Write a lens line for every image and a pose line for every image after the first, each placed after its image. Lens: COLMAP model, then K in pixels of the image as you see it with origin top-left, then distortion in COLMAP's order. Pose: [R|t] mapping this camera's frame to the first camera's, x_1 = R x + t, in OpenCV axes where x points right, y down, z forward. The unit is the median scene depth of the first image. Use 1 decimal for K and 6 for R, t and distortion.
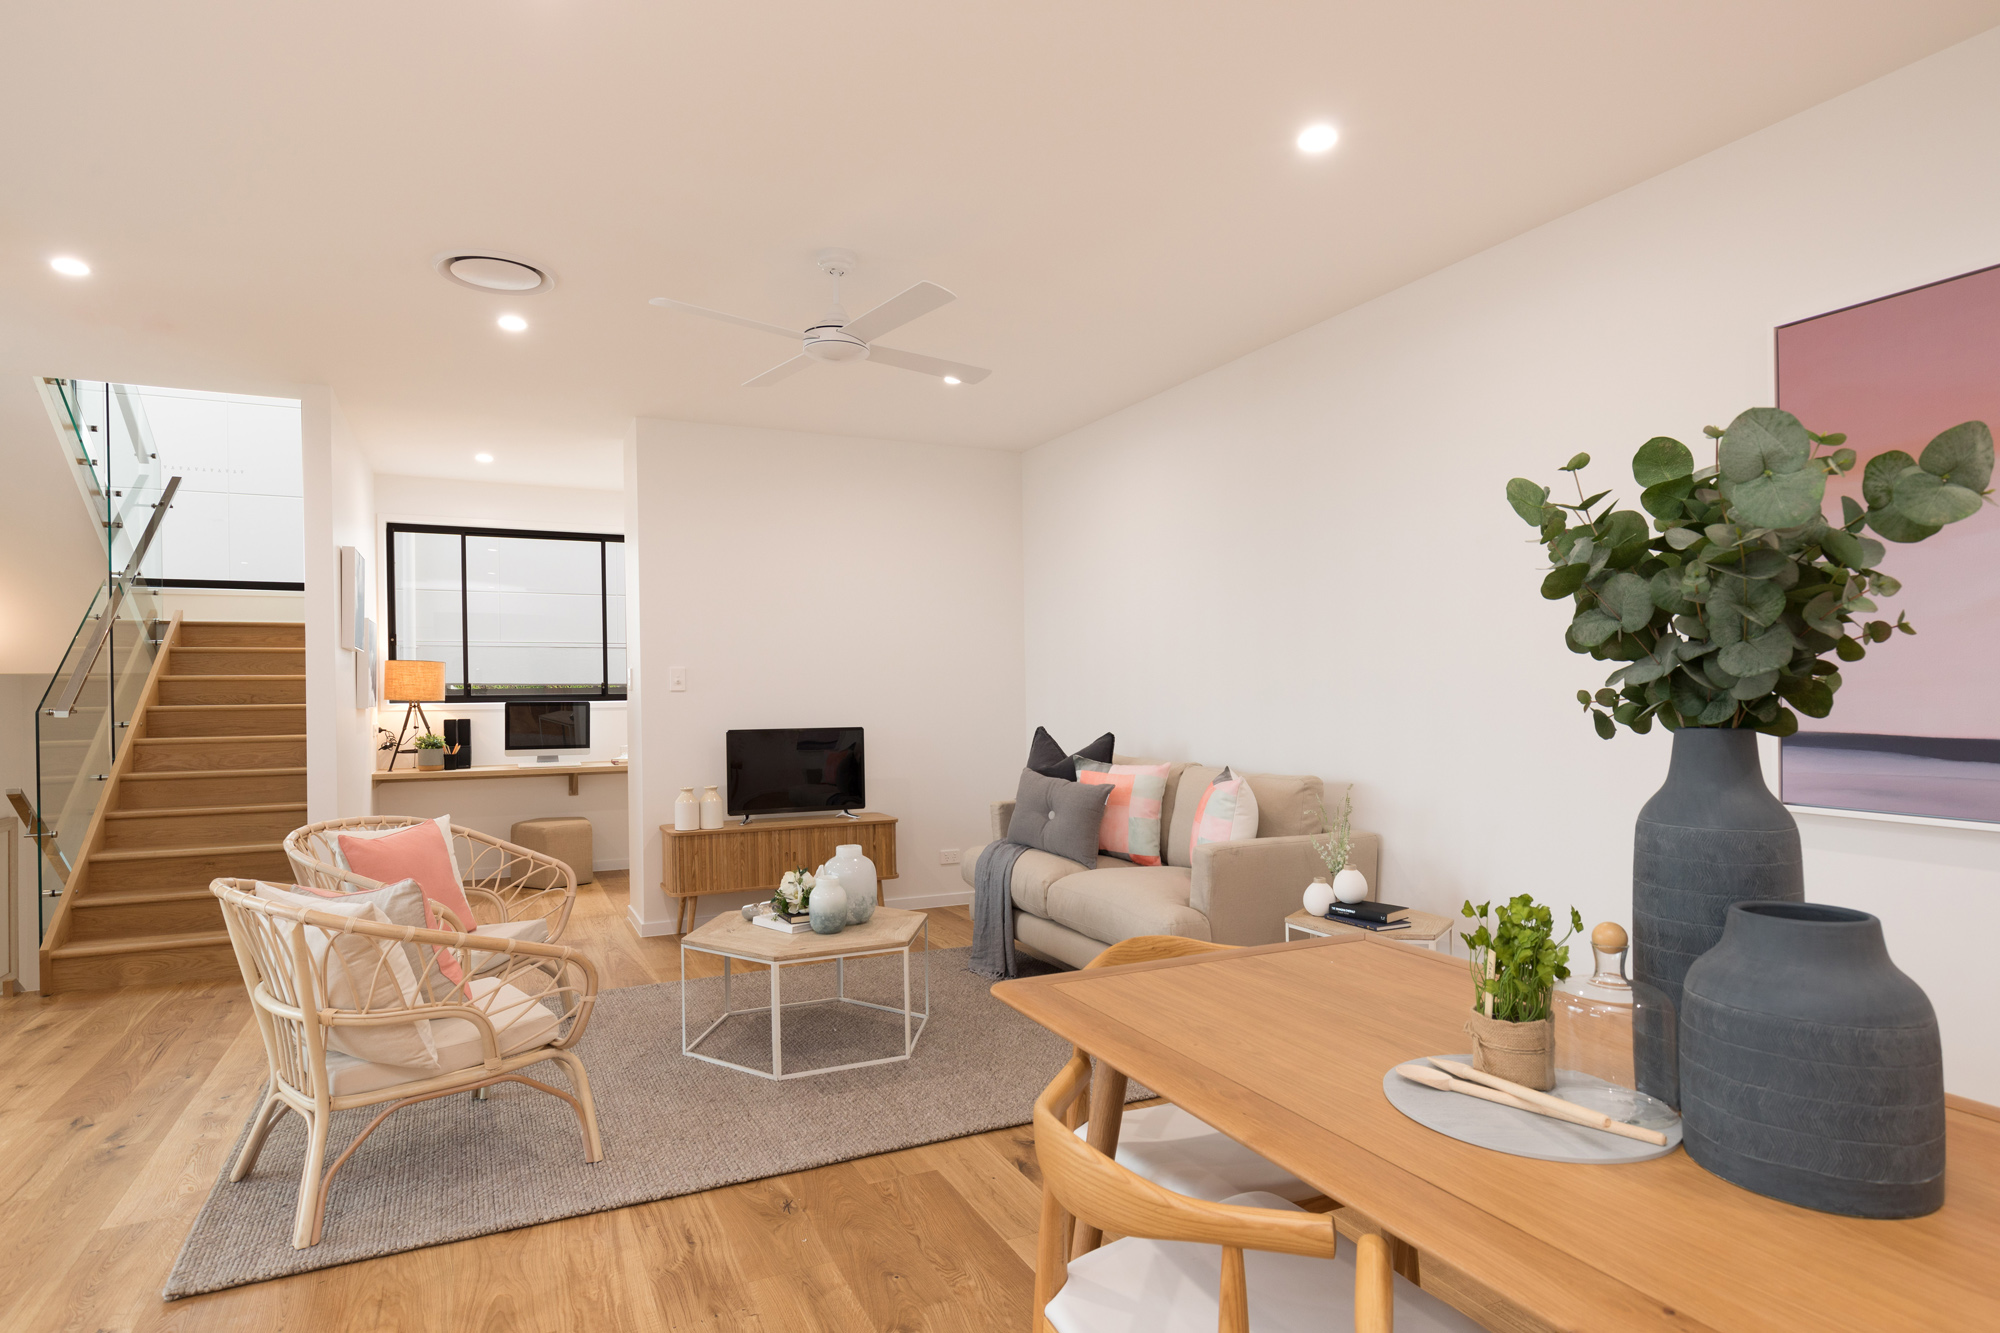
lens RADIAL K [[1084.3, 0, 1002.8], [0, 1084.3, 689.2], [0, 0, 1]] dist [0.003159, 0.000201]
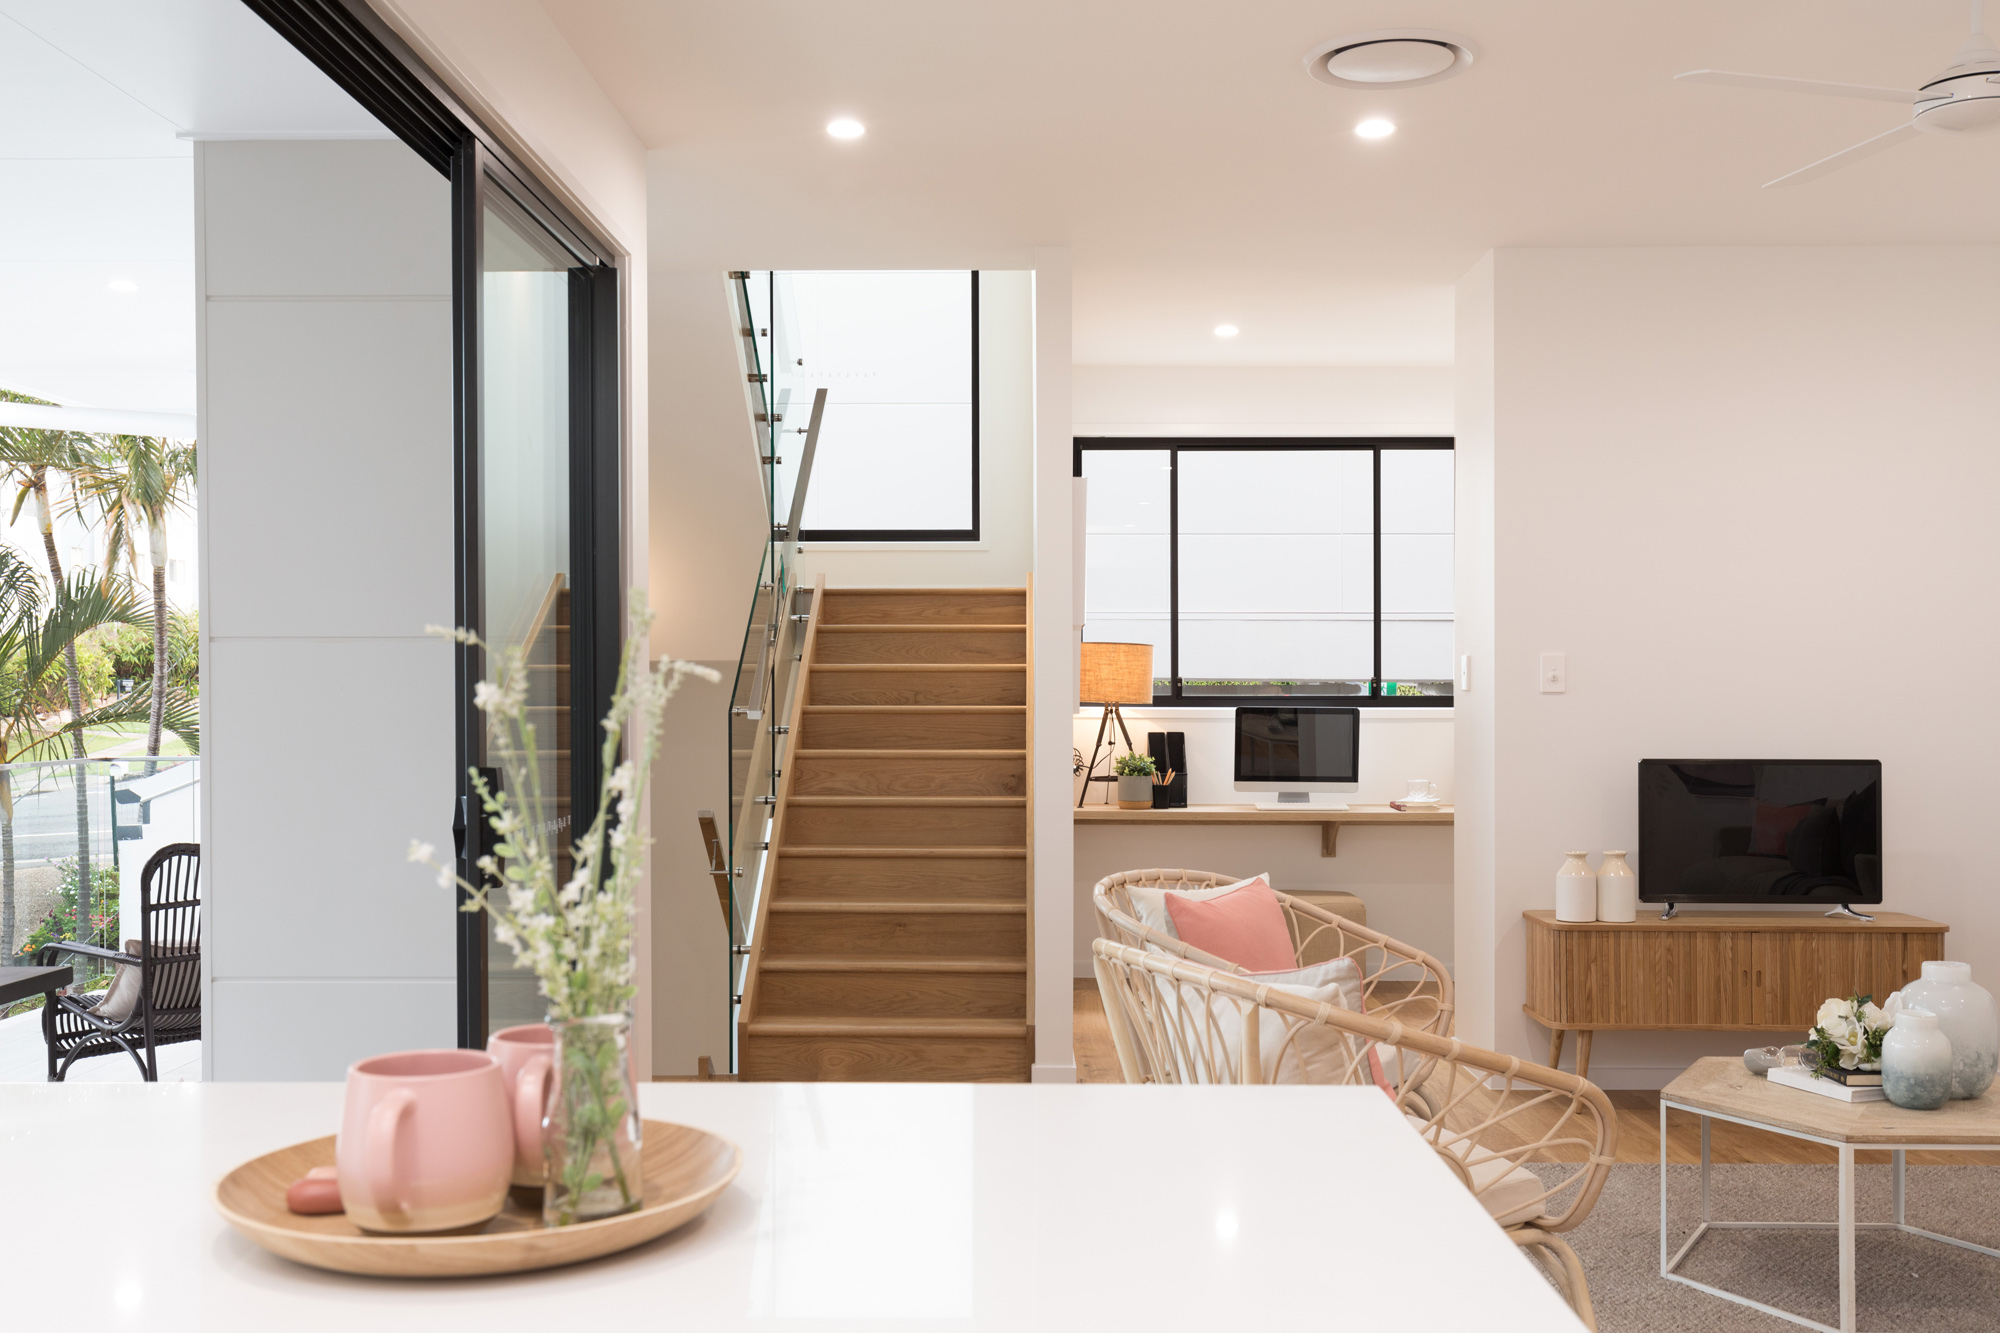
lens RADIAL K [[1911.7, 0, 1004.7], [0, 1911.7, 708.9], [0, 0, 1]] dist [0.011931, -0.000503]
pose [[0.896044, 0.014227, -0.443738, -0.100118], [-0.009807, 0.999877, 0.012256, 0.000586], [0.443857, -0.006630, 0.896073, -0.101691]]
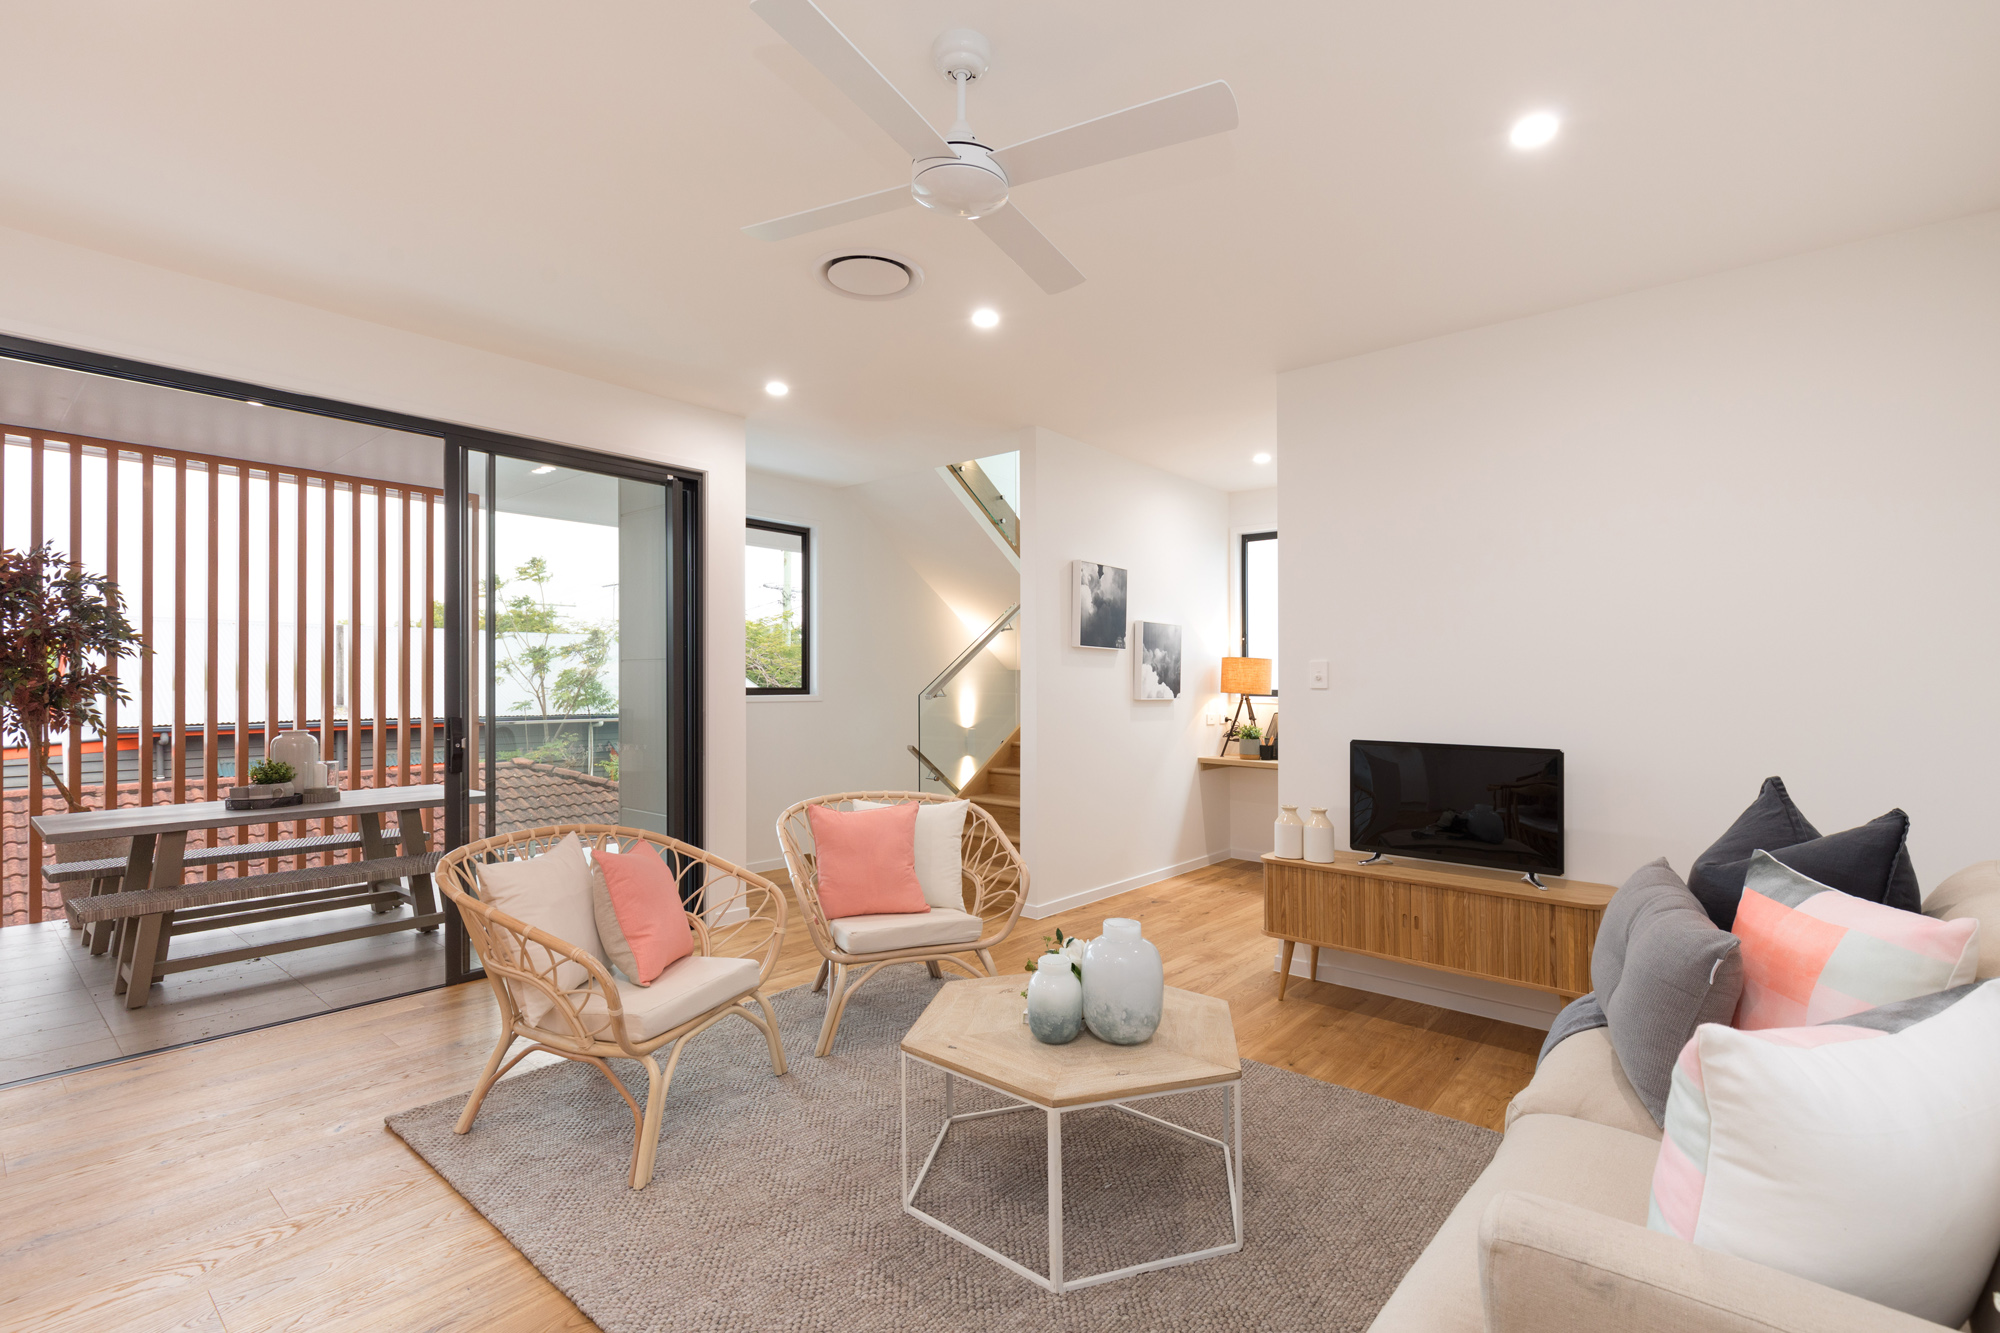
lens RADIAL K [[908.0, 0, 991.8], [0, 908.0, 686.3], [0, 0, 1]] dist [0.022715, 0.000068]
pose [[0.402304, 0.013018, -0.915414, 0.244063], [-0.009860, 0.999903, 0.009886, -0.004932], [0.915453, 0.005049, 0.402393, 0.497740]]
